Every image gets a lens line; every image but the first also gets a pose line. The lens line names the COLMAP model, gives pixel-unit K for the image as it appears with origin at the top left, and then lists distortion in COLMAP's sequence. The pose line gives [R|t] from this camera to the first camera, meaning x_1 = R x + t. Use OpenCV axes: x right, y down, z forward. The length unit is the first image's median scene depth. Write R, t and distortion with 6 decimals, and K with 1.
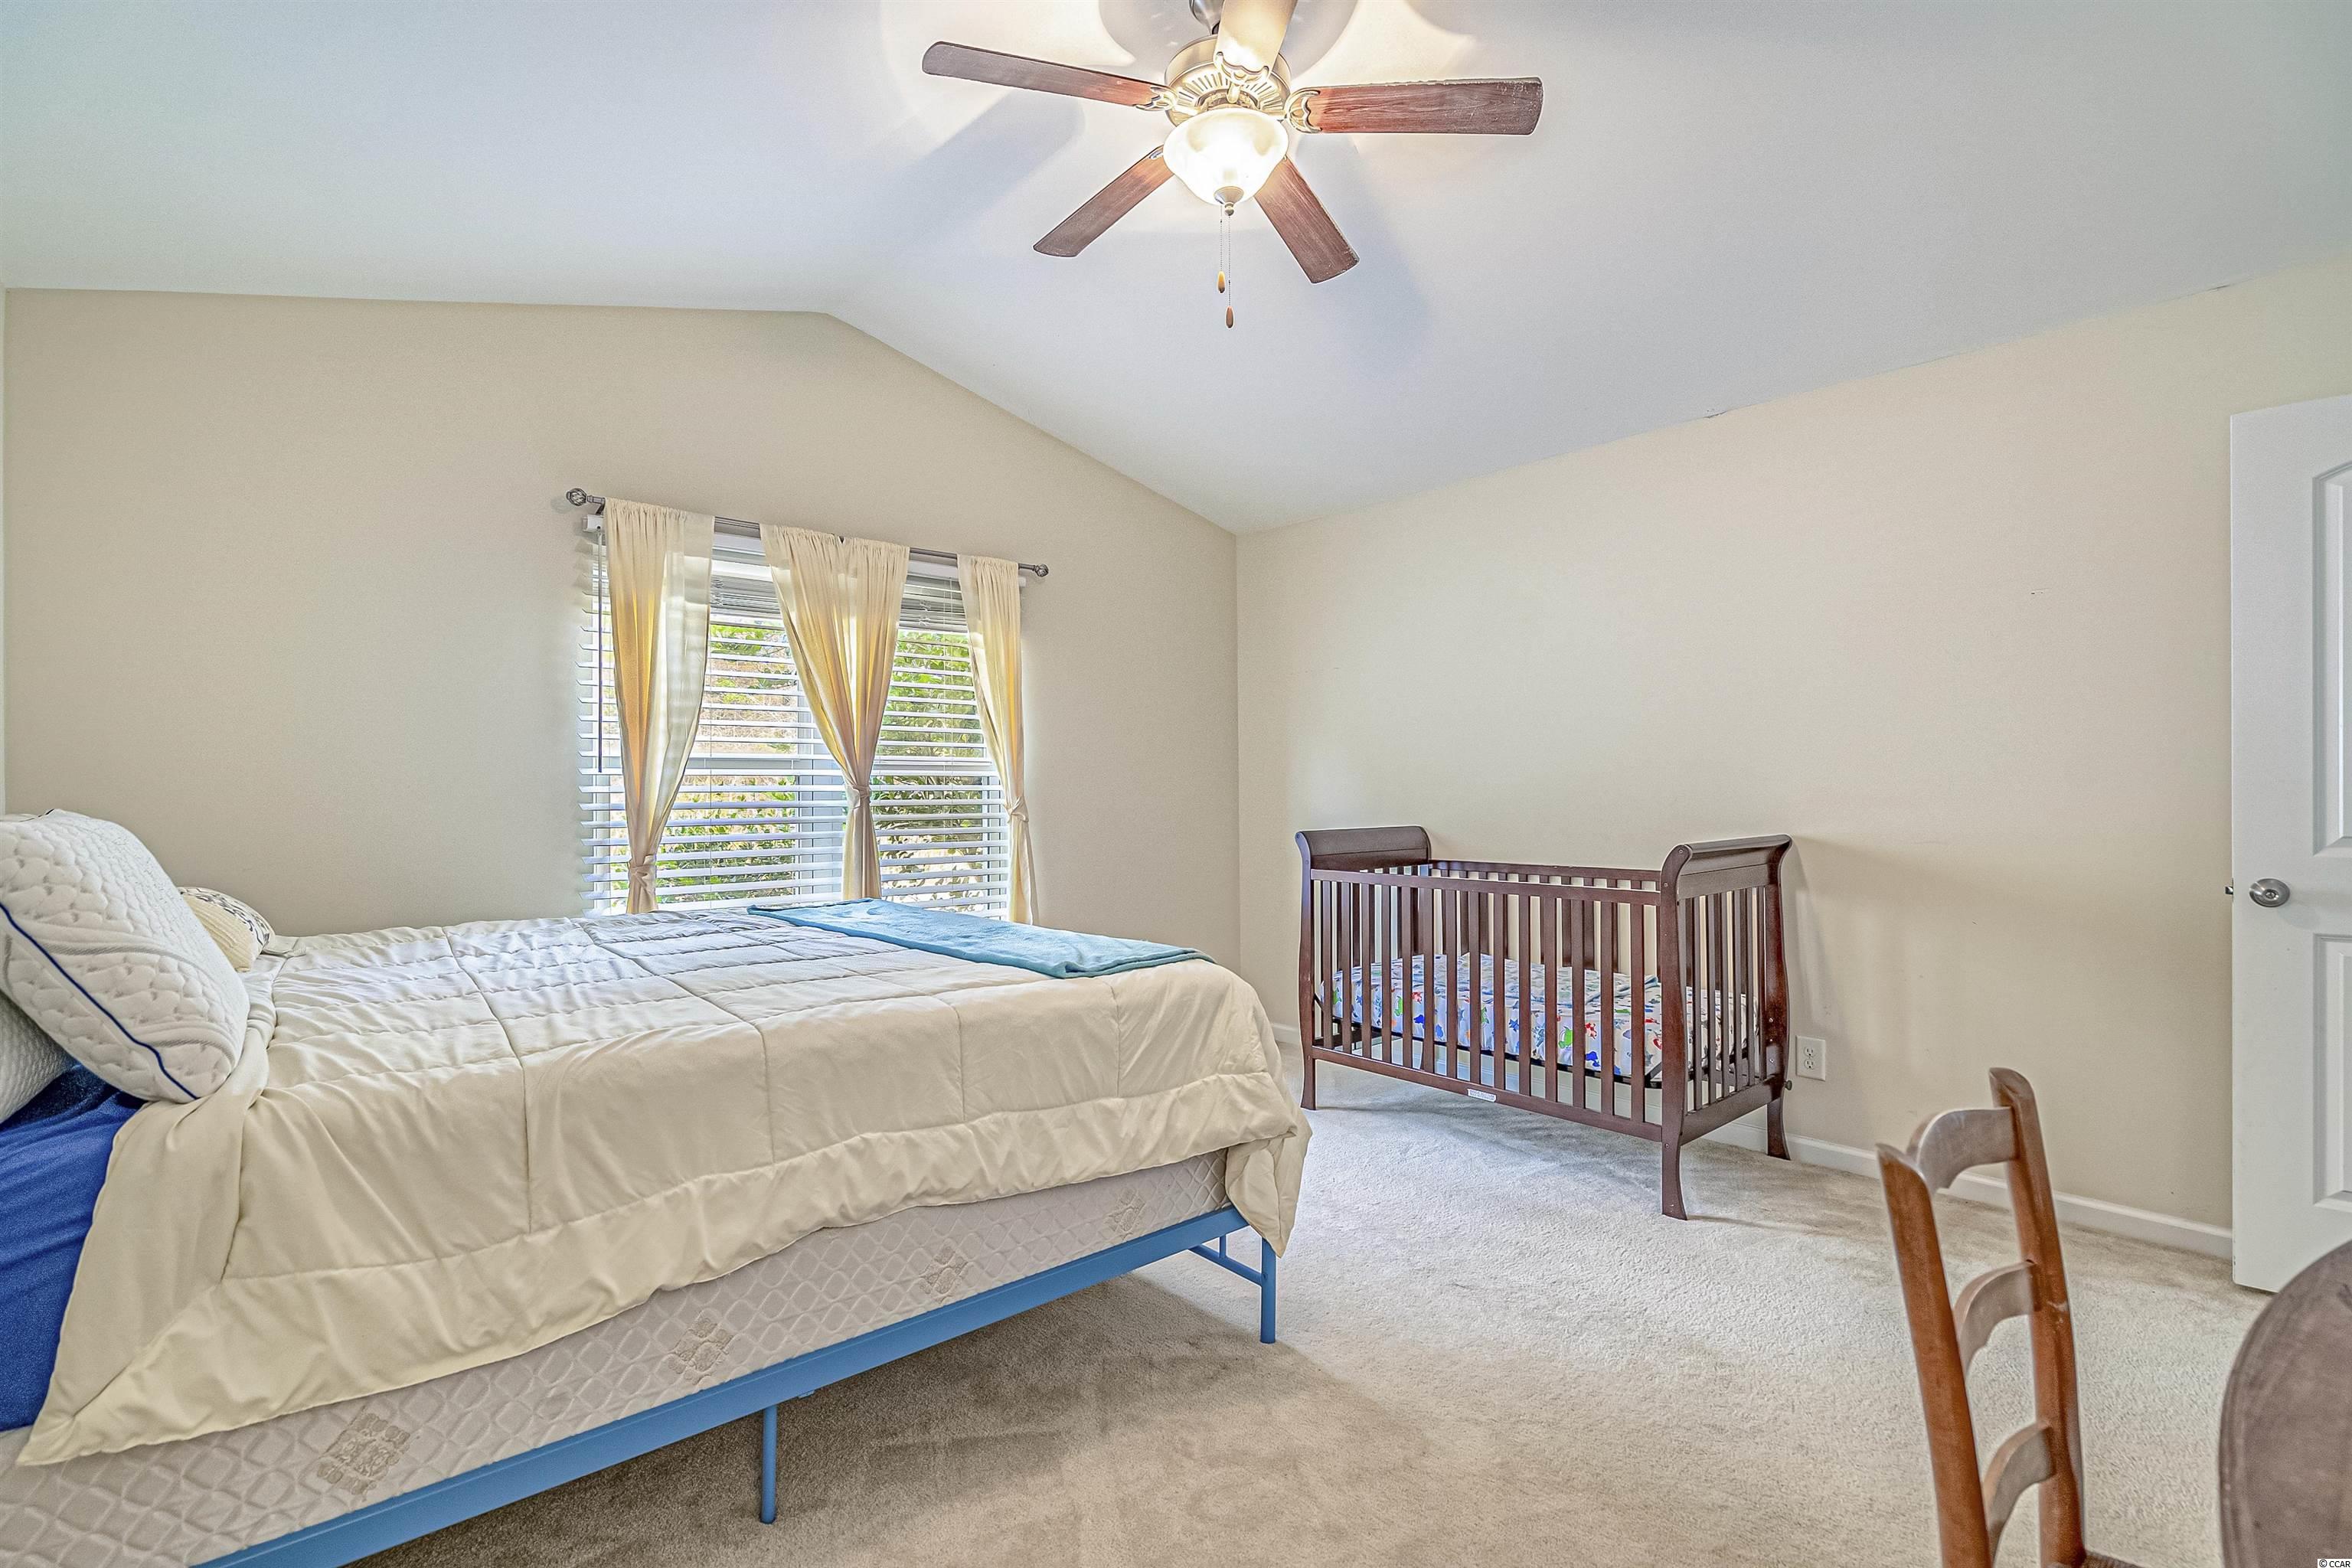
lens RADIAL K [[1079.8, 0, 1181.4], [0, 1079.8, 787.7], [0, 0, 1]] dist [-0.004351, -0.000008]
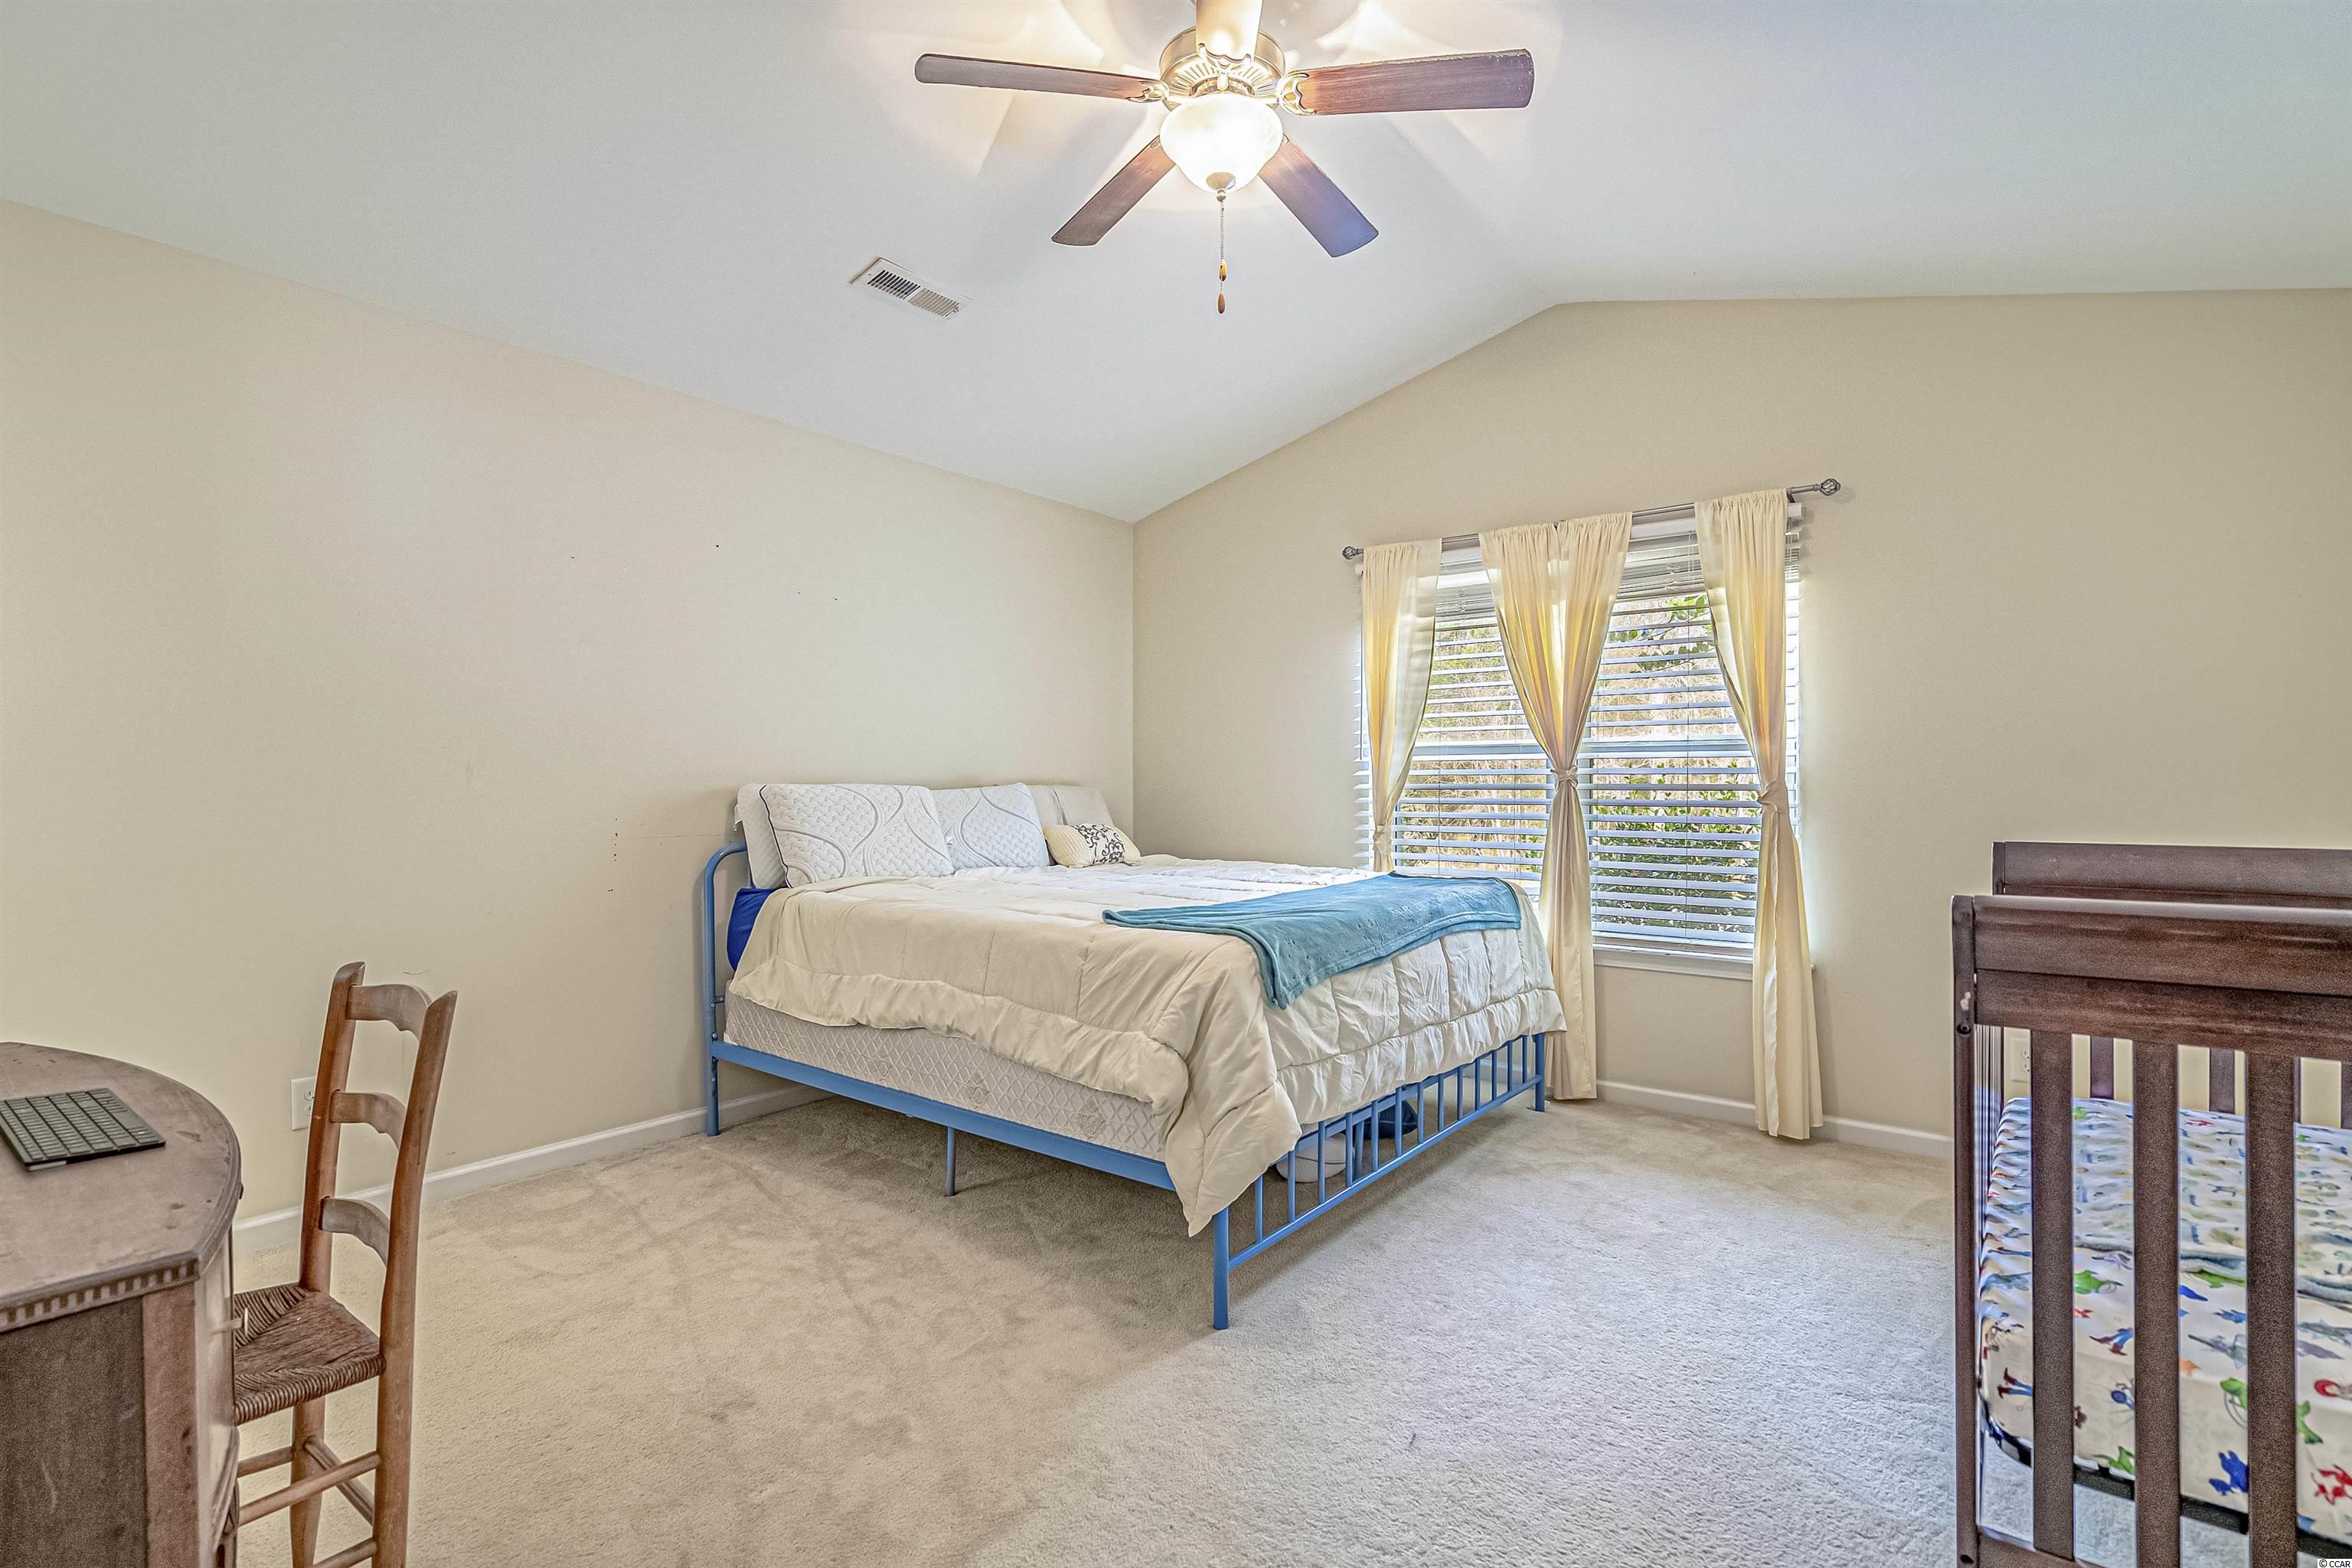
lens RADIAL K [[1113.0, 0, 1176.0], [0, 1113.0, 784.0], [0, 0, 1]] dist [-0.001536, 0.000445]
pose [[0.199942, 0.007124, -0.979782, 0.710334], [-0.001174, 0.999975, 0.007031, 0.004331], [0.979807, -0.000256, 0.199945, 0.502237]]
